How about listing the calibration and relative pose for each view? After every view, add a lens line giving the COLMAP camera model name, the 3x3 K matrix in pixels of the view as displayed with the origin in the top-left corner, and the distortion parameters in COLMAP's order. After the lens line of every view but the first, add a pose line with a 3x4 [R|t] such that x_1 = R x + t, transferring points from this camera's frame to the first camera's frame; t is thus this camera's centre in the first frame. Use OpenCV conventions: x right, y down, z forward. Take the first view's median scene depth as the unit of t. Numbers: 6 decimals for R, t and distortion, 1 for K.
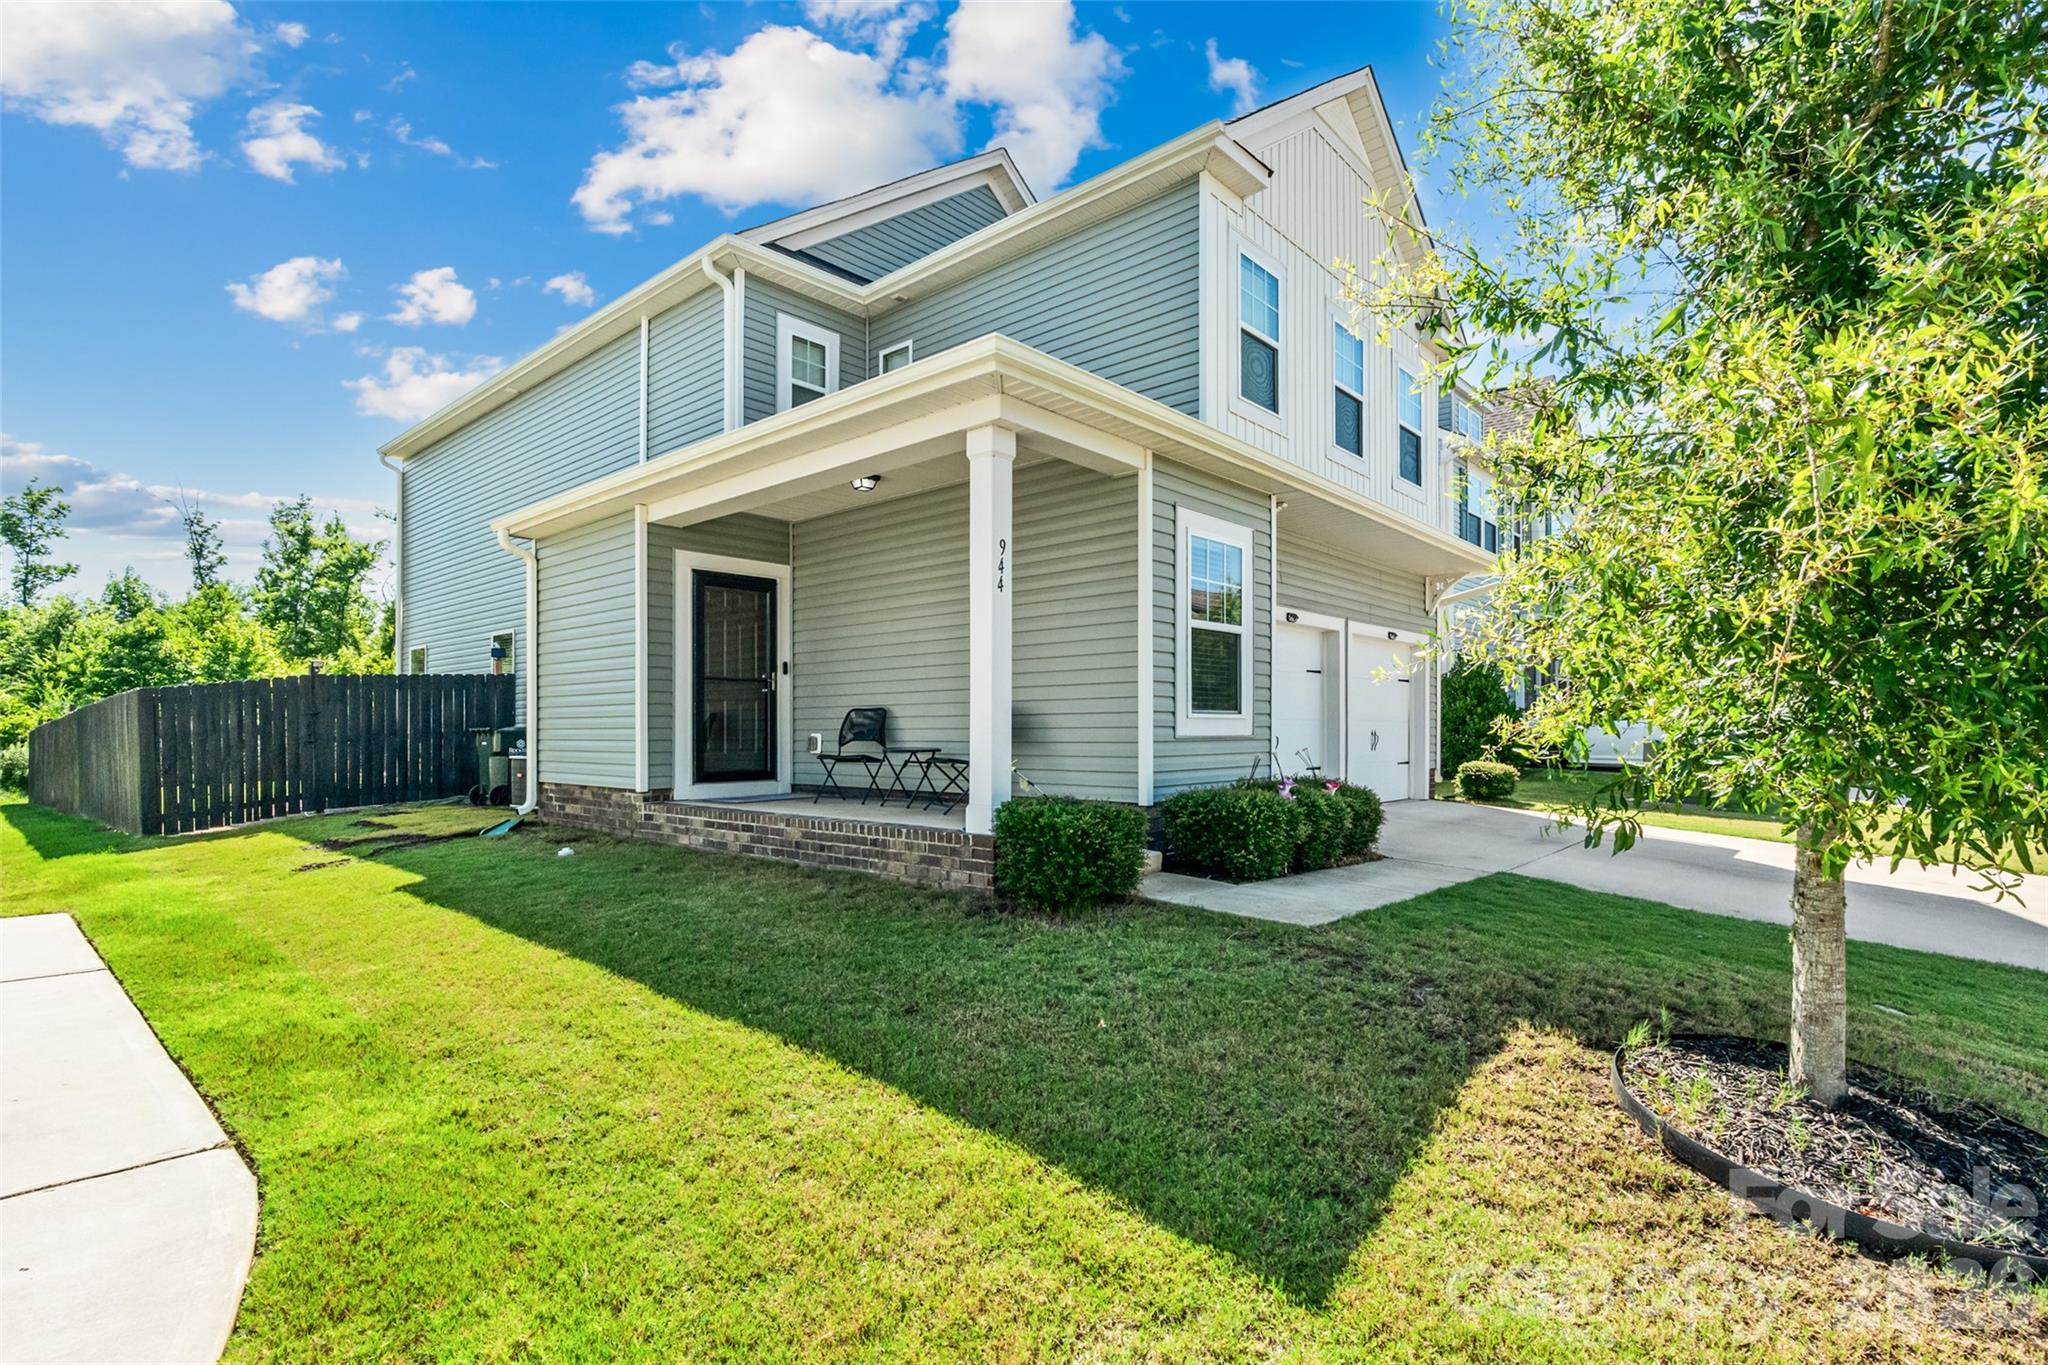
lens RADIAL K [[962.2, 0, 1035.2], [0, 962.2, 720.9], [0, 0, 1]] dist [0.001226, 0.000768]
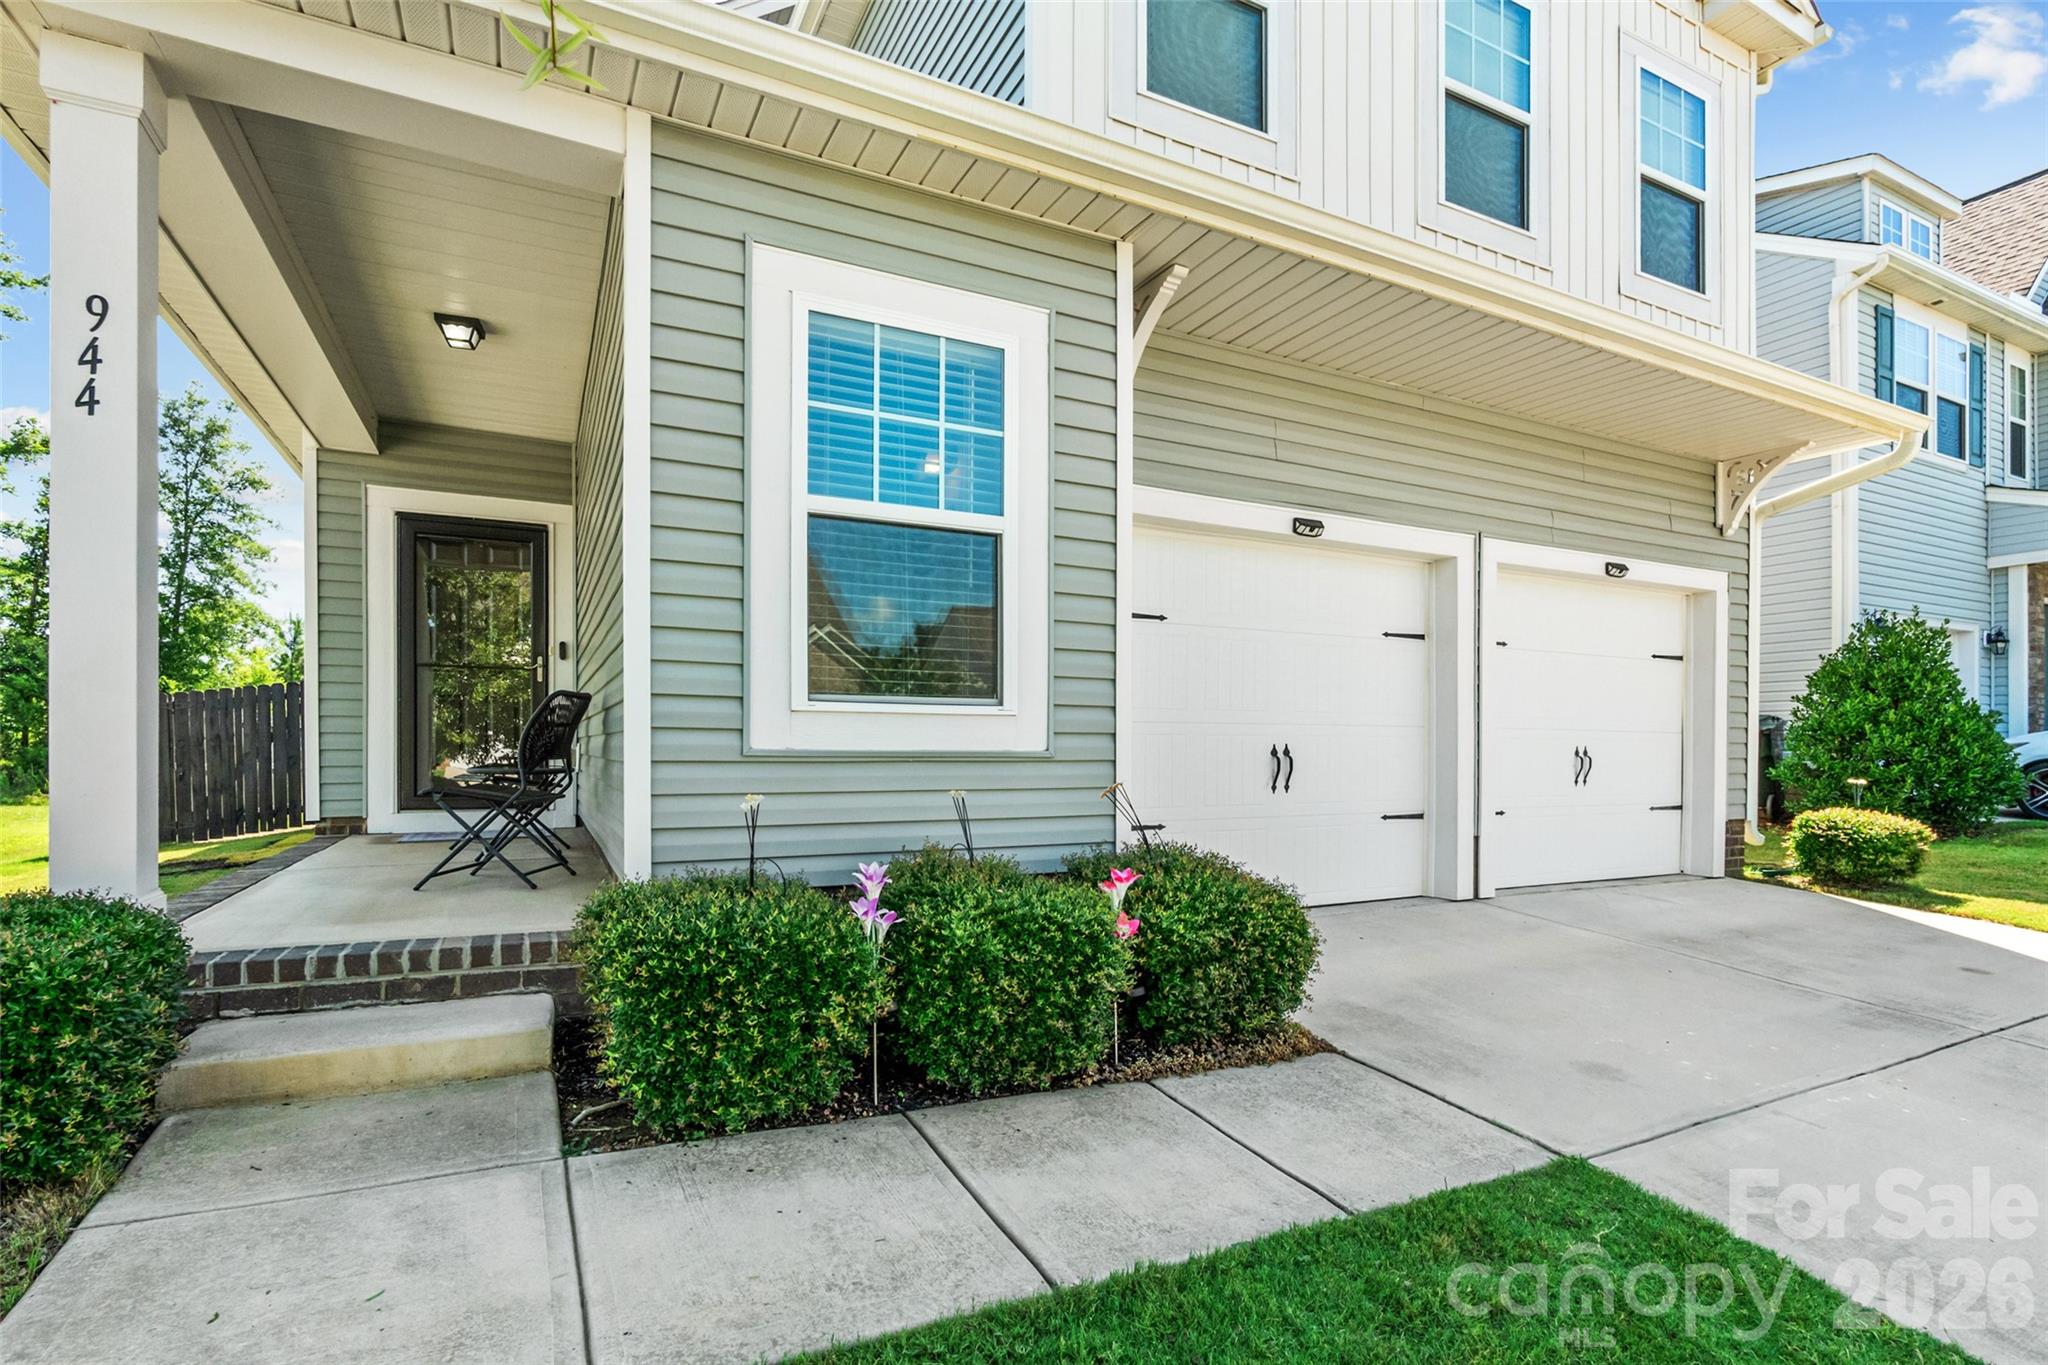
lens RADIAL K [[985.4, 0, 1034.6], [0, 985.4, 746.5], [0, 0, 1]] dist [-0.000202, 0.000004]
pose [[0.931347, 0.008120, -0.364041, 0.345339], [-0.004978, 0.999942, 0.009570, 0.007302], [0.364098, -0.007101, 0.931334, 0.477465]]
